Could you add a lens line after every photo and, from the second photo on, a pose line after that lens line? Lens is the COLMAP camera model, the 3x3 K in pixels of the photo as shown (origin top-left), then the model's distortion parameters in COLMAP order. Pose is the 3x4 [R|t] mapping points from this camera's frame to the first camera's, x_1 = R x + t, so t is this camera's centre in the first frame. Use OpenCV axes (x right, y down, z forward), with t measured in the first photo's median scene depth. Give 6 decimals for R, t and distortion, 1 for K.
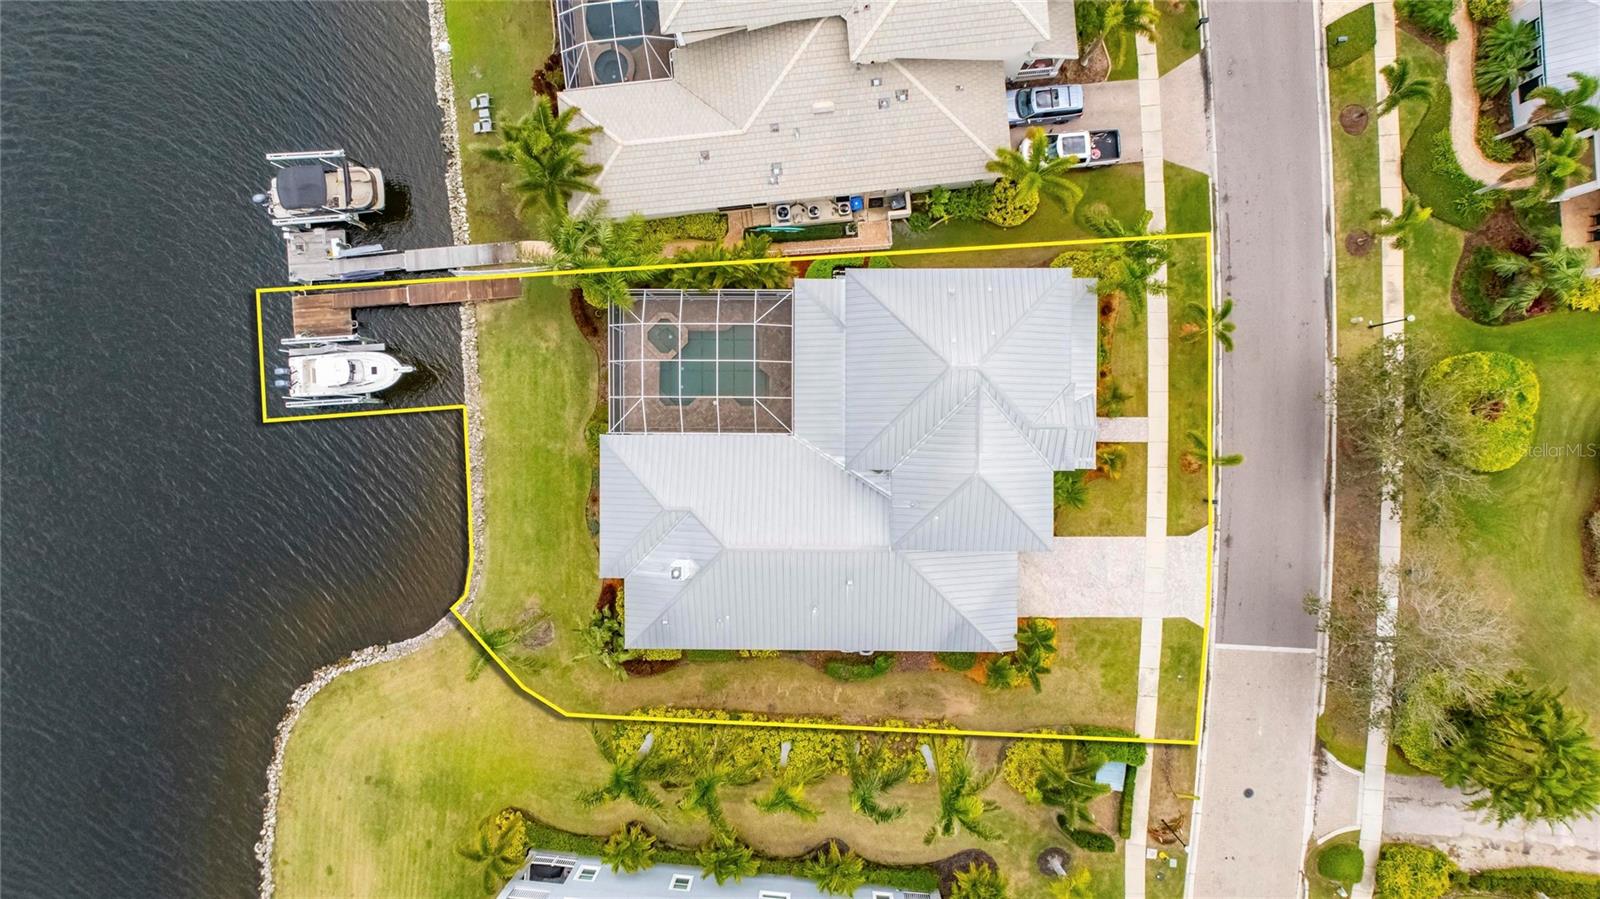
lens RADIAL K [[939.6, 0, 800.0], [0, 939.6, 449.5], [0, 0, 1]] dist [-0.001855, 0.000882]
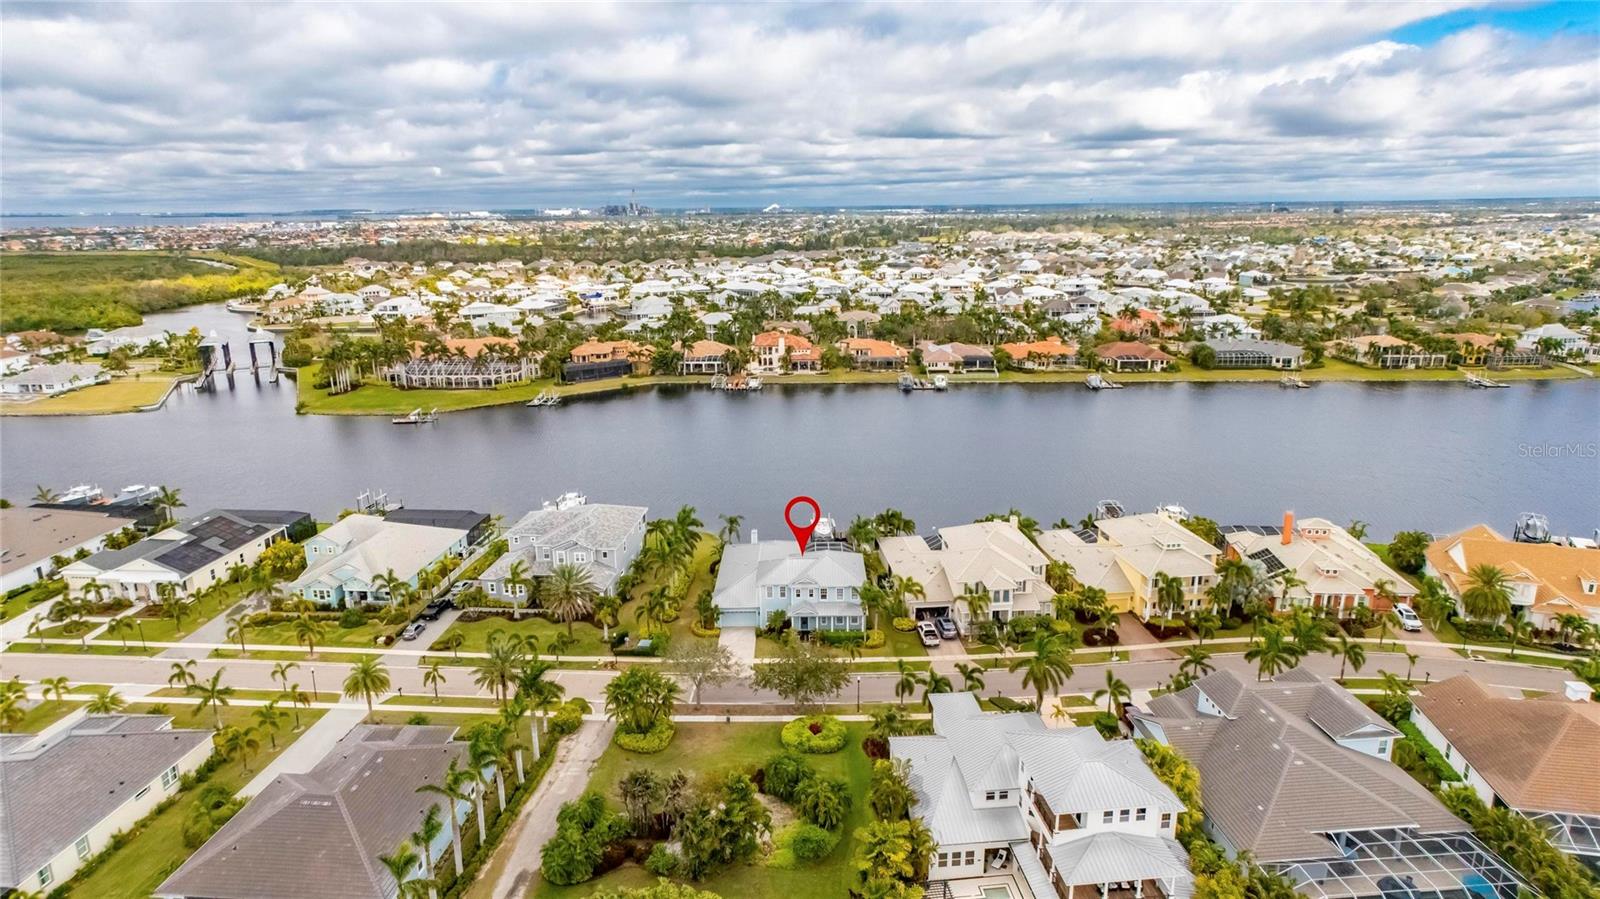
lens RADIAL K [[928.7, 0, 802.6], [0, 928.7, 478.6], [0, 0, 1]] dist [-0.000521, 0.000616]
pose [[0.001379, 0.307126, -0.951668, 2.239960], [-0.999924, -0.011255, -0.005081, -0.002152], [-0.012272, 0.951602, 0.307087, -0.028810]]
